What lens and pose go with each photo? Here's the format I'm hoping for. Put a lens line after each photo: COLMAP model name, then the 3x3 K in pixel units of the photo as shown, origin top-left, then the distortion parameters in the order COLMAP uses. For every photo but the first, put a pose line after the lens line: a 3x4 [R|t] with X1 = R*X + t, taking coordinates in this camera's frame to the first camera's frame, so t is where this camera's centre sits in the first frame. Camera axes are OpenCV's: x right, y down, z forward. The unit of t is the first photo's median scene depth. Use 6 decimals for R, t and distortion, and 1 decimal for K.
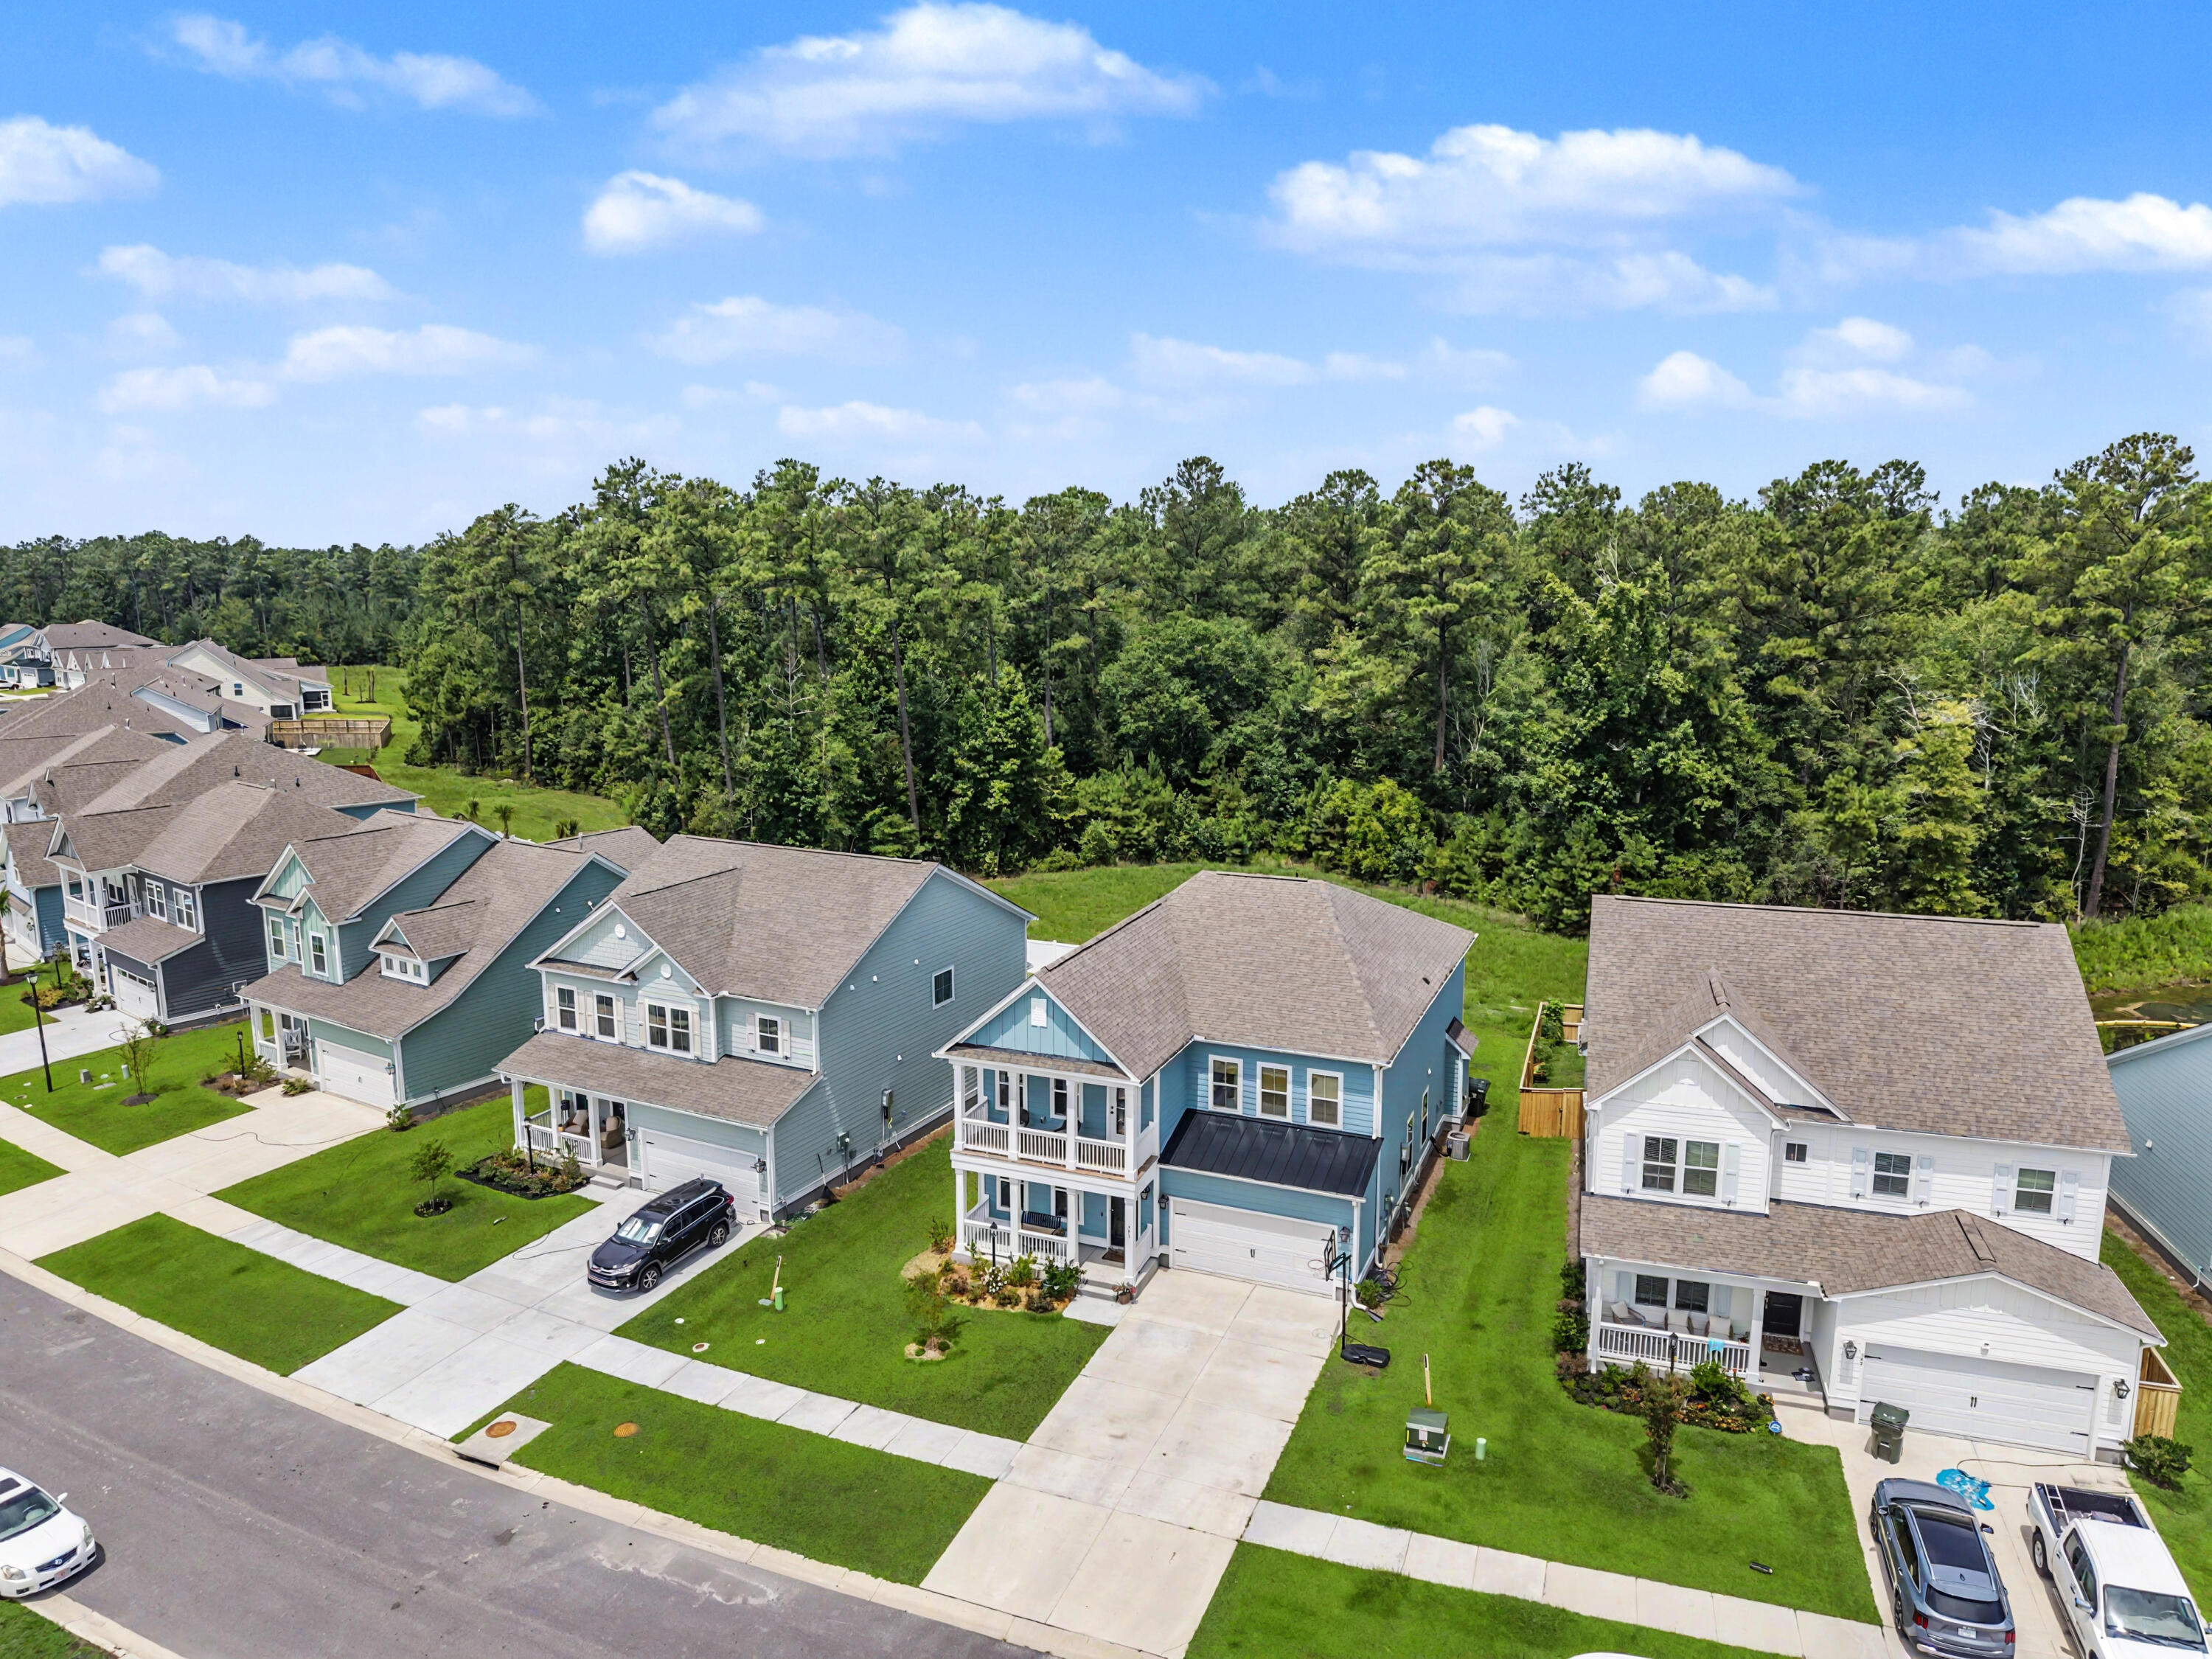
lens RADIAL K [[1481.9, 0, 1105.5], [0, 1481.9, 830.0], [0, 0, 1]] dist [0.035347, -0.038849]
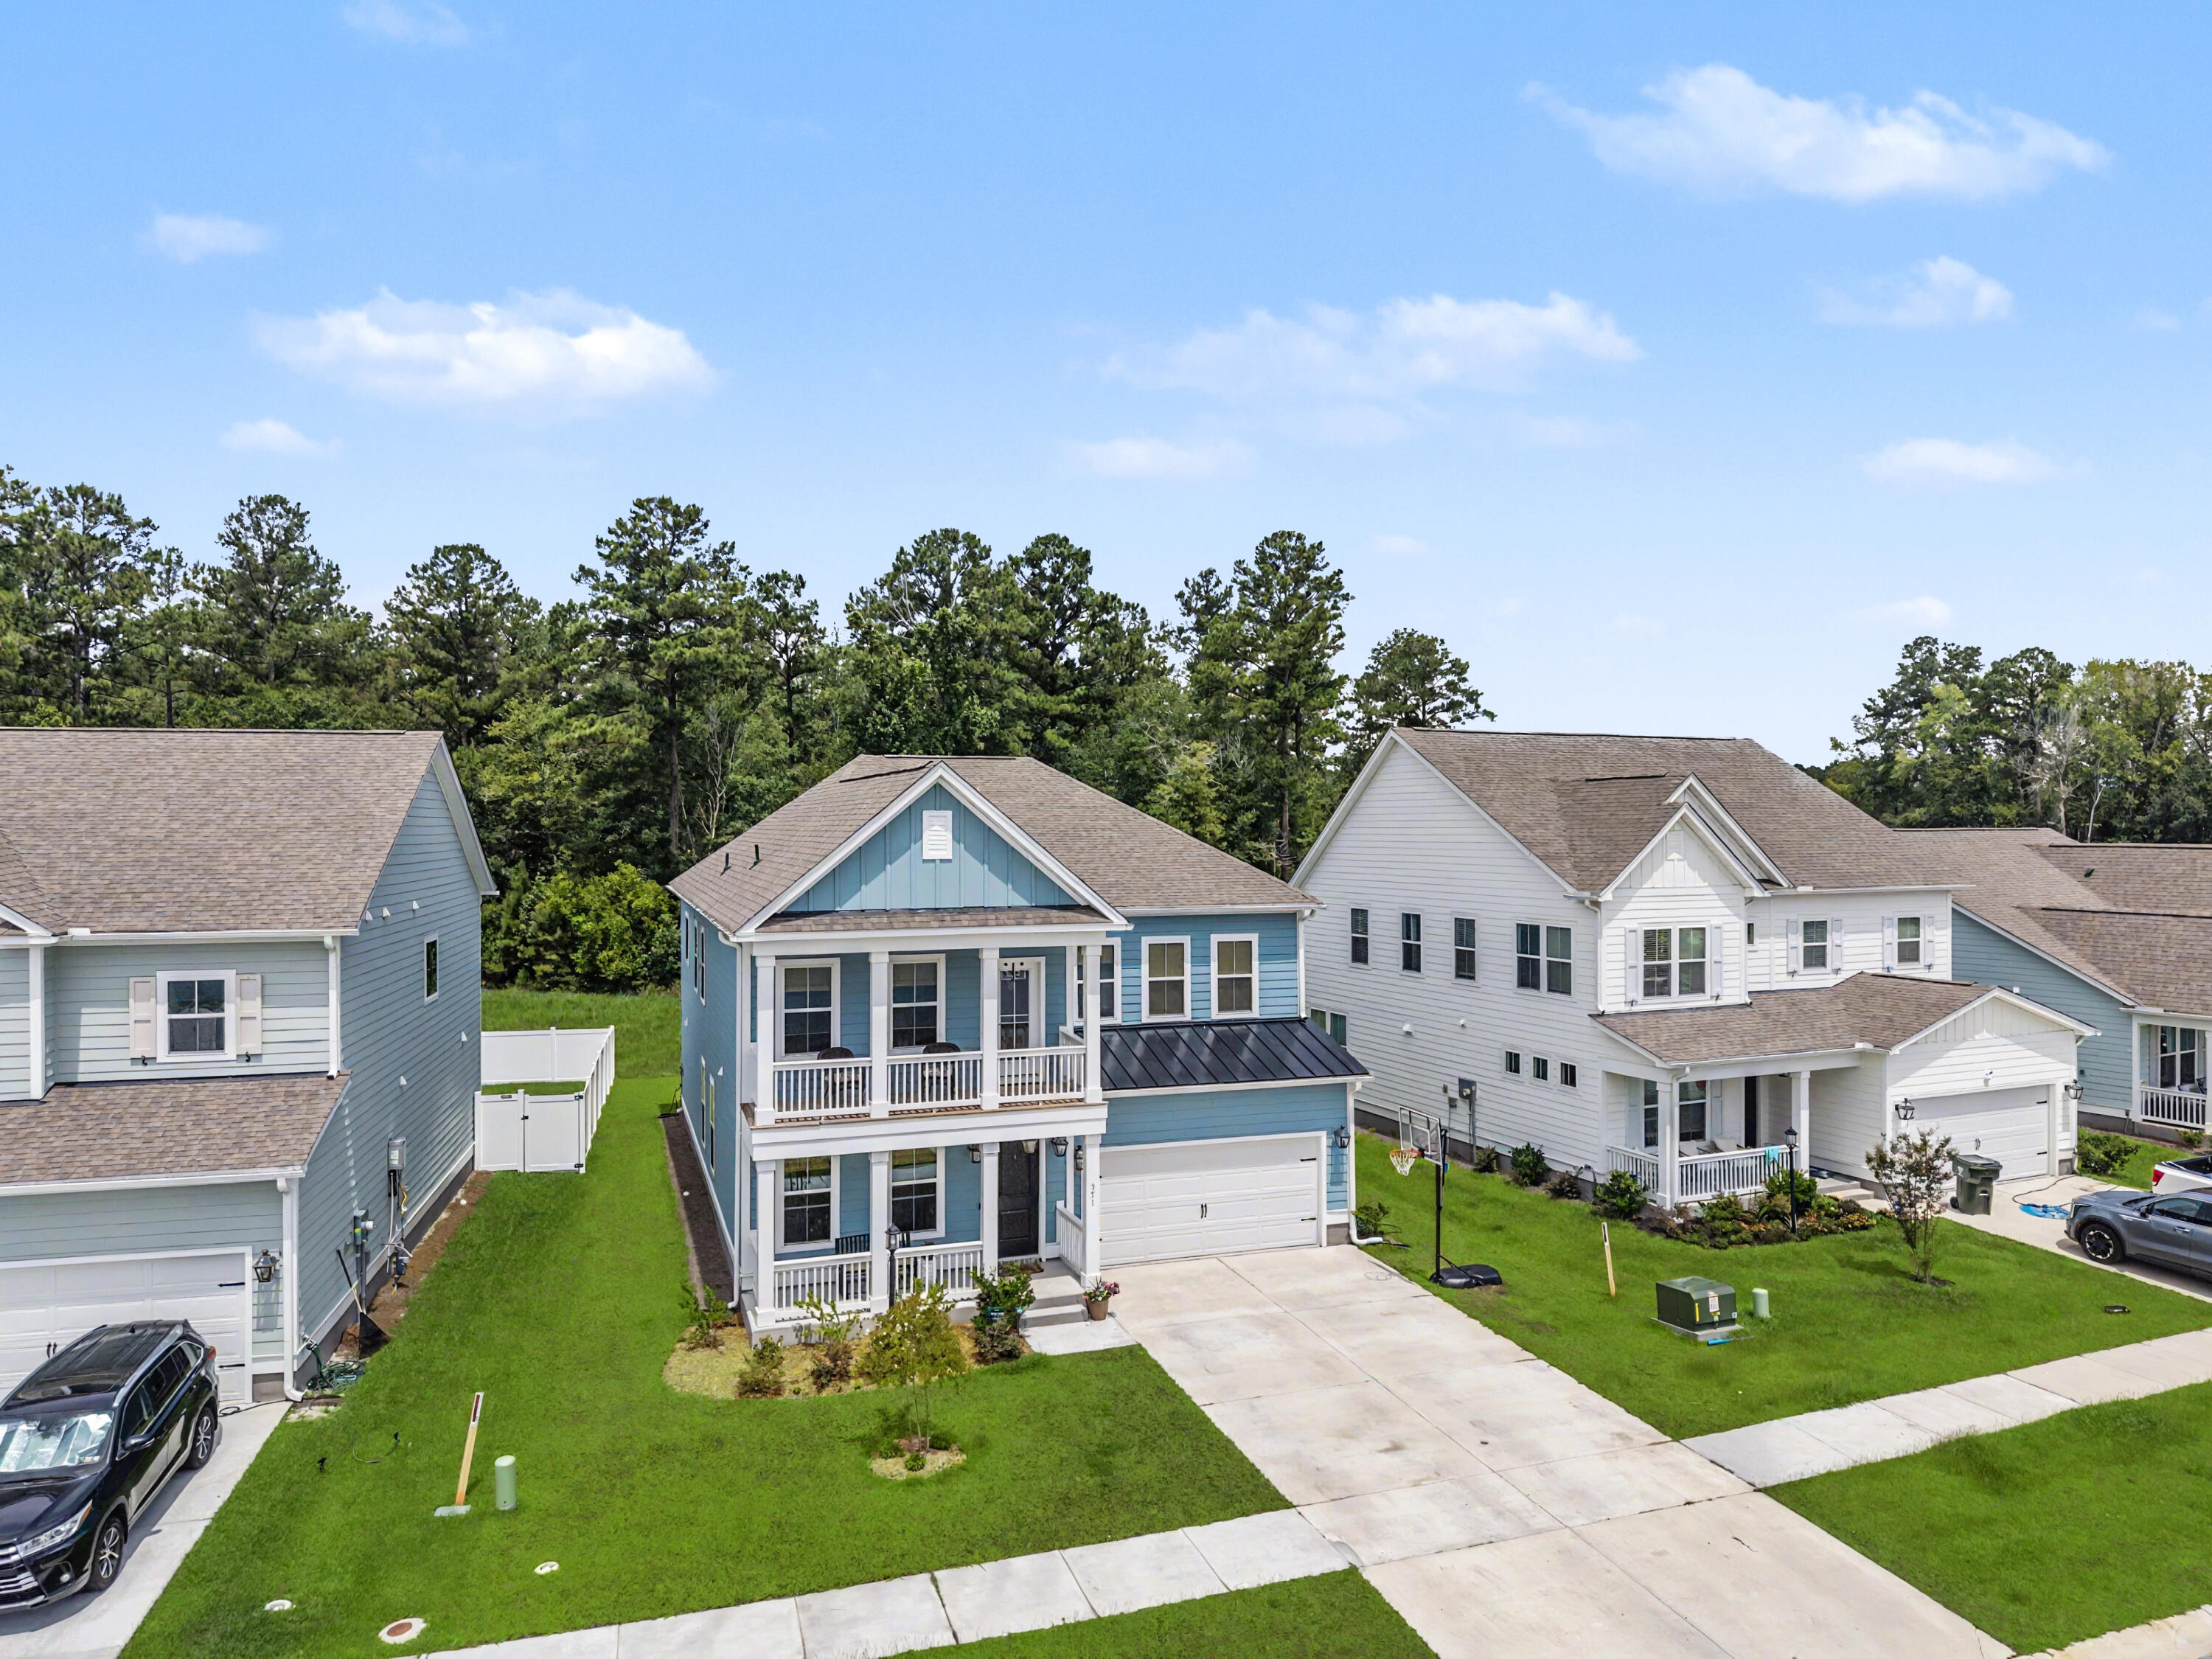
lens RADIAL K [[1481.9, 0, 1115.6], [0, 1481.9, 825.4], [0, 0, 1]] dist [0.035347, -0.038849]
pose [[0.743363, -0.000502, 0.668888, -0.327921], [0.119134, 0.984110, -0.131660, 0.176191], [-0.658193, 0.177558, 0.731611, 0.456662]]
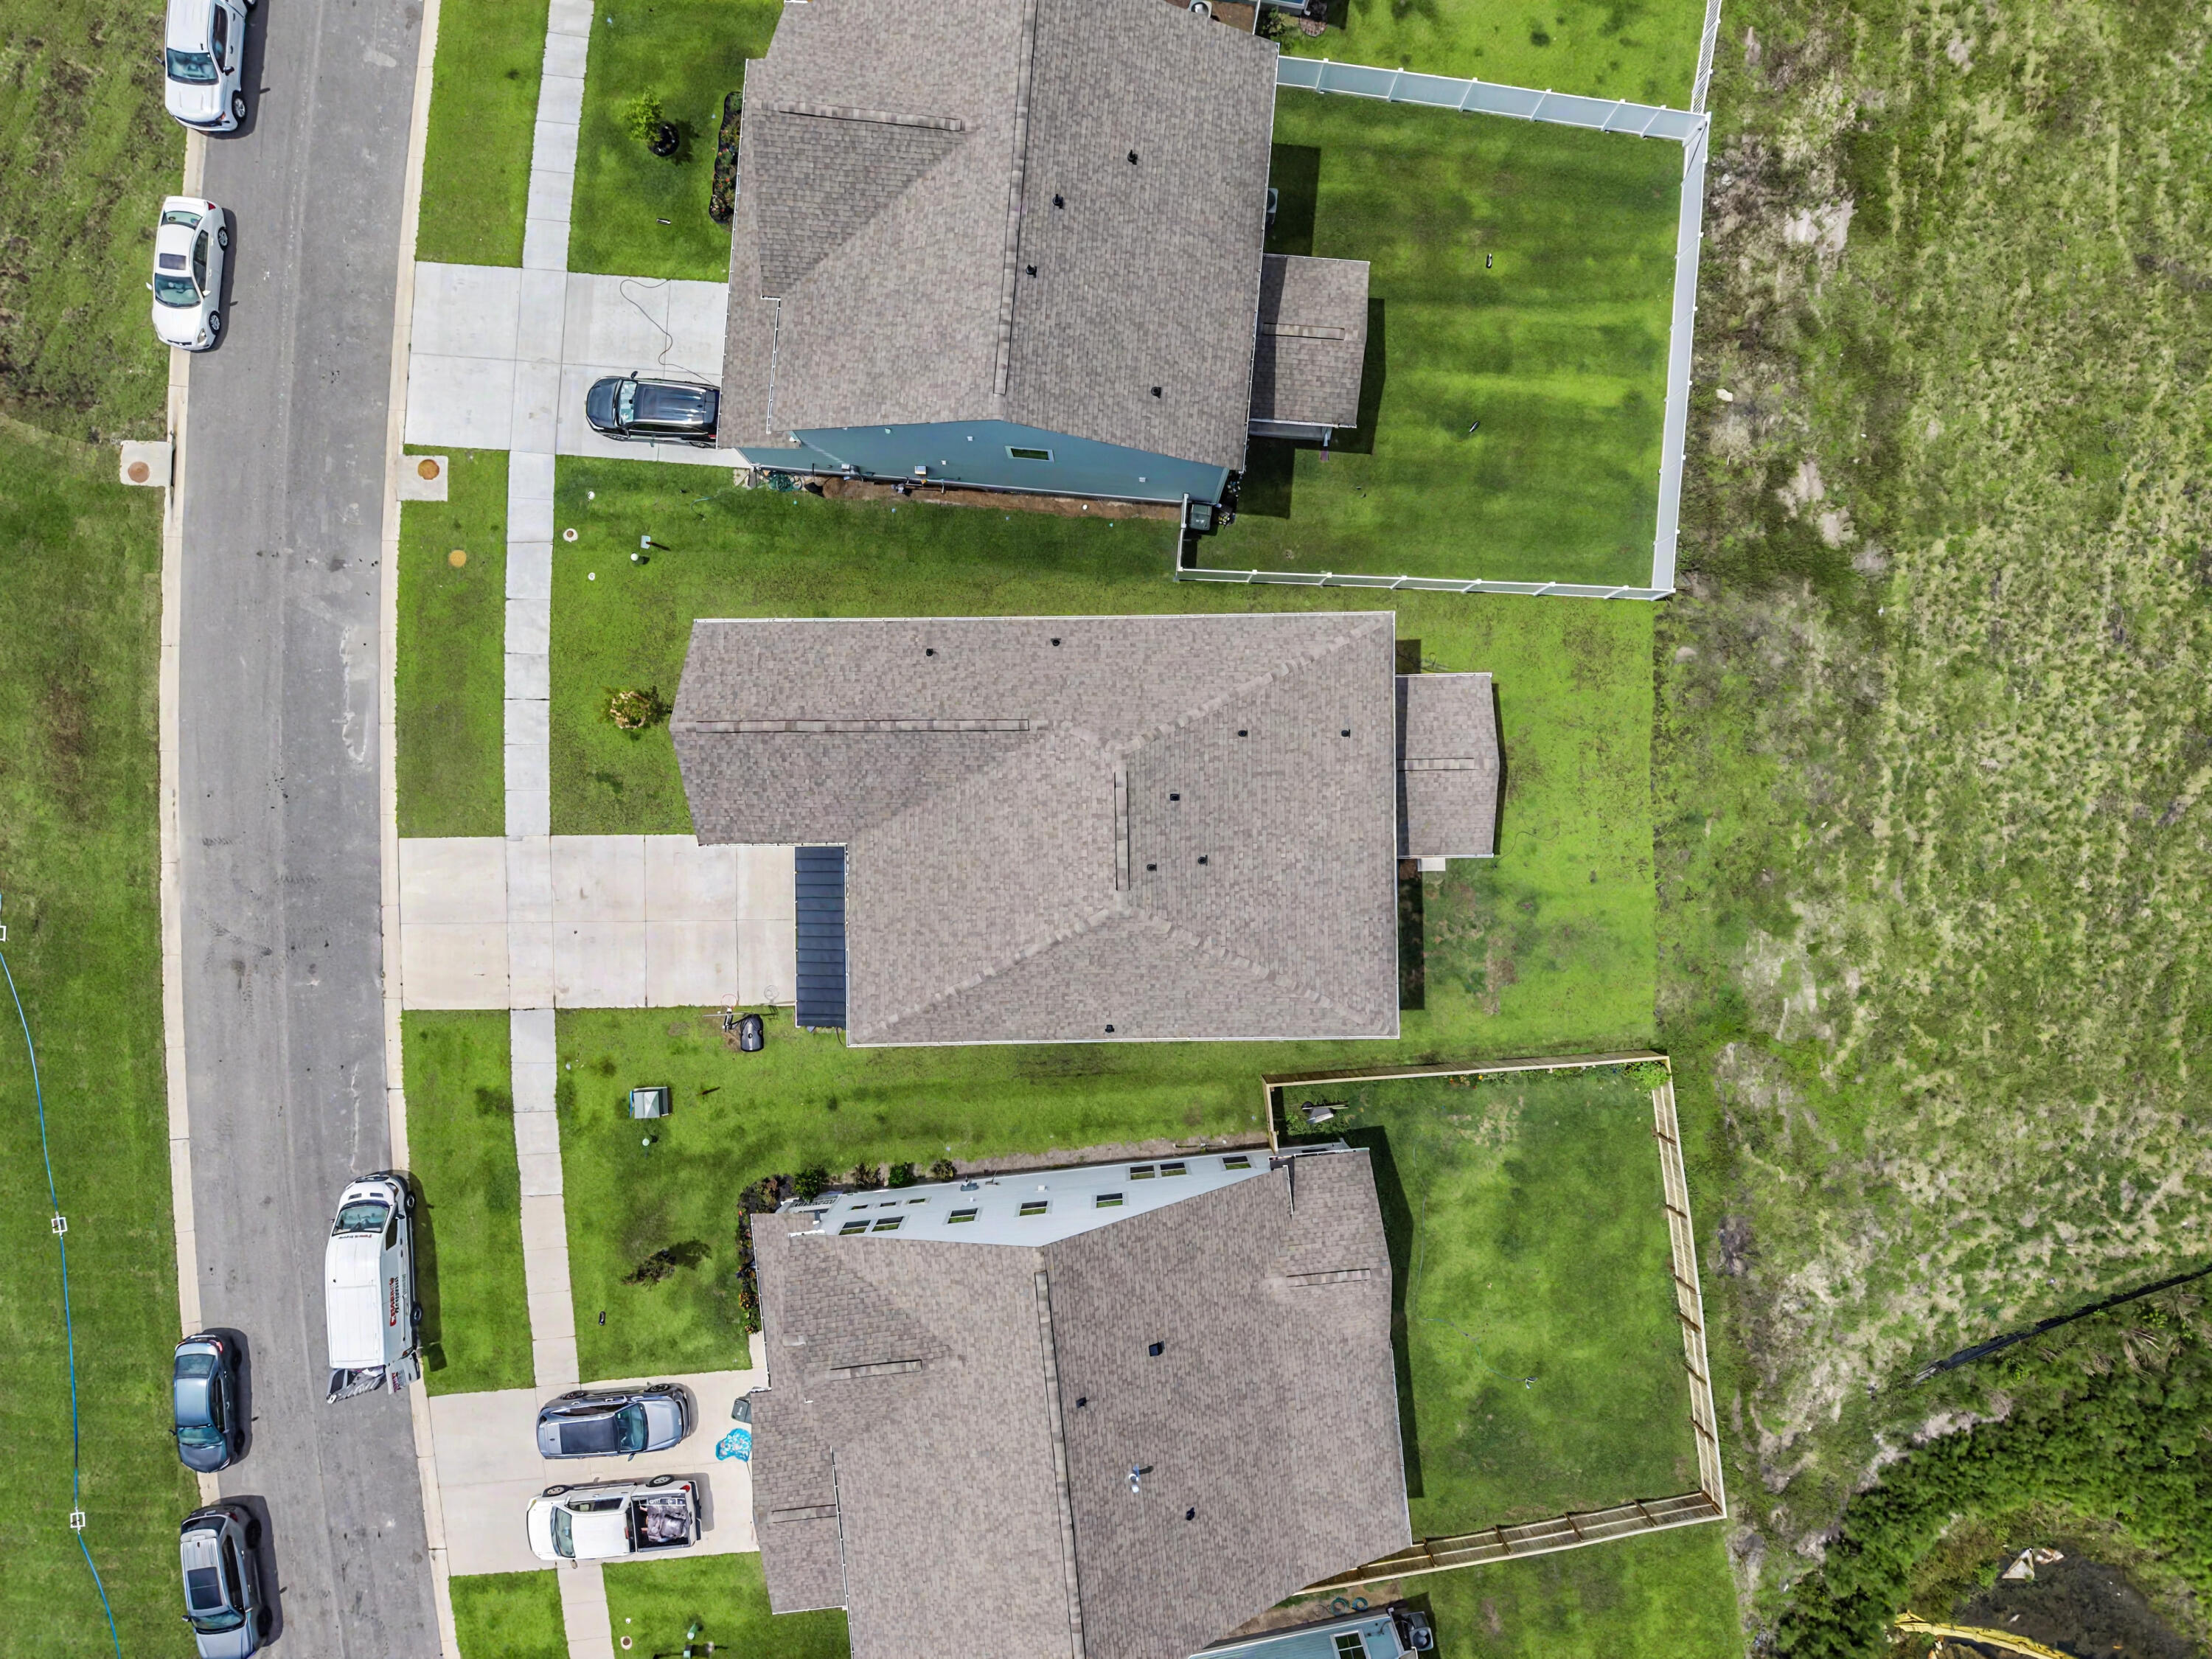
lens RADIAL K [[1481.9, 0, 1102.4], [0, 1481.9, 828.9], [0, 0, 1]] dist [0.035347, -0.038849]
pose [[0.395899, 0.918283, 0.004419, 0.102764], [-0.165786, 0.066740, 0.983901, -0.775655], [0.903205, -0.390258, 0.178661, 0.898338]]
